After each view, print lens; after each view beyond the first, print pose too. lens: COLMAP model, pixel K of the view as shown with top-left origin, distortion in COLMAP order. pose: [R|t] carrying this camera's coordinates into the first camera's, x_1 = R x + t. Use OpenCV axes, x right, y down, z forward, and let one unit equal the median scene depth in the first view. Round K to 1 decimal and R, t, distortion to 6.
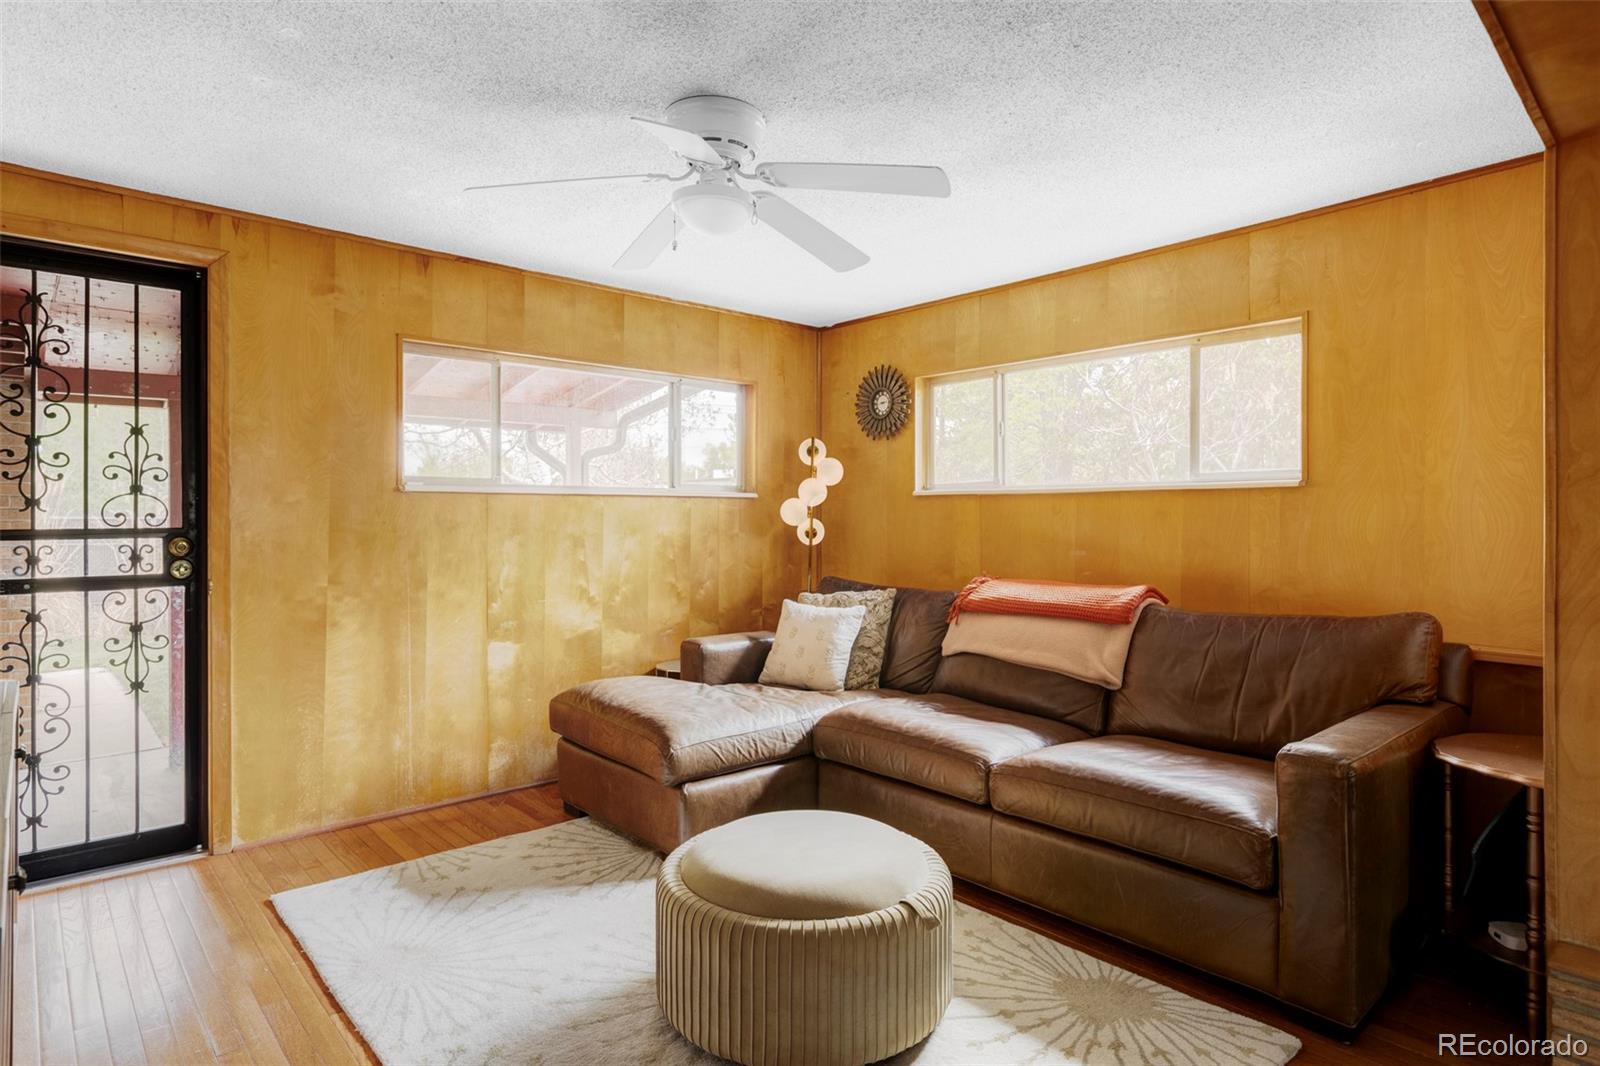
lens RADIAL K [[871.3, 0, 798.2], [0, 871.3, 529.7], [0, 0, 1]] dist [0.002572, 0.000666]
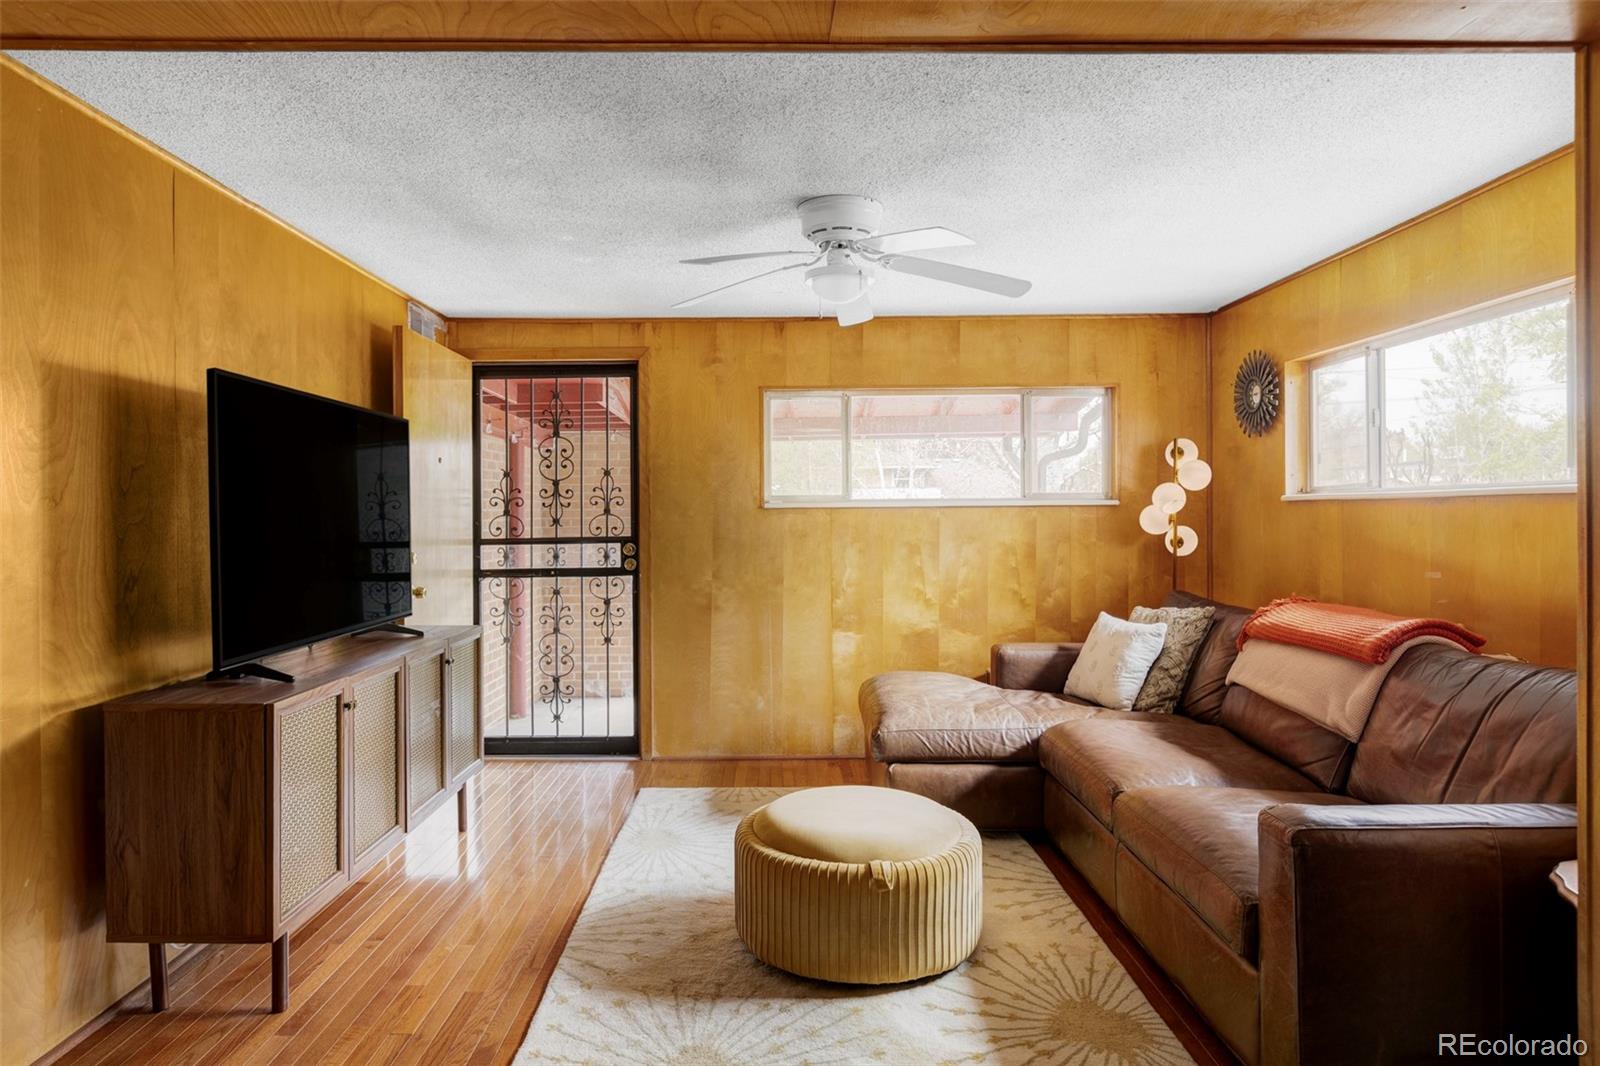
lens RADIAL K [[965.3, 0, 803.5], [0, 965.3, 525.1], [0, 0, 1]] dist [-0.006359, 0.000713]
pose [[0.745667, 0.001631, -0.666316, 0.541764], [-0.000314, 0.999998, 0.002095, -0.022424], [0.666318, -0.001353, 0.745666, -0.025434]]
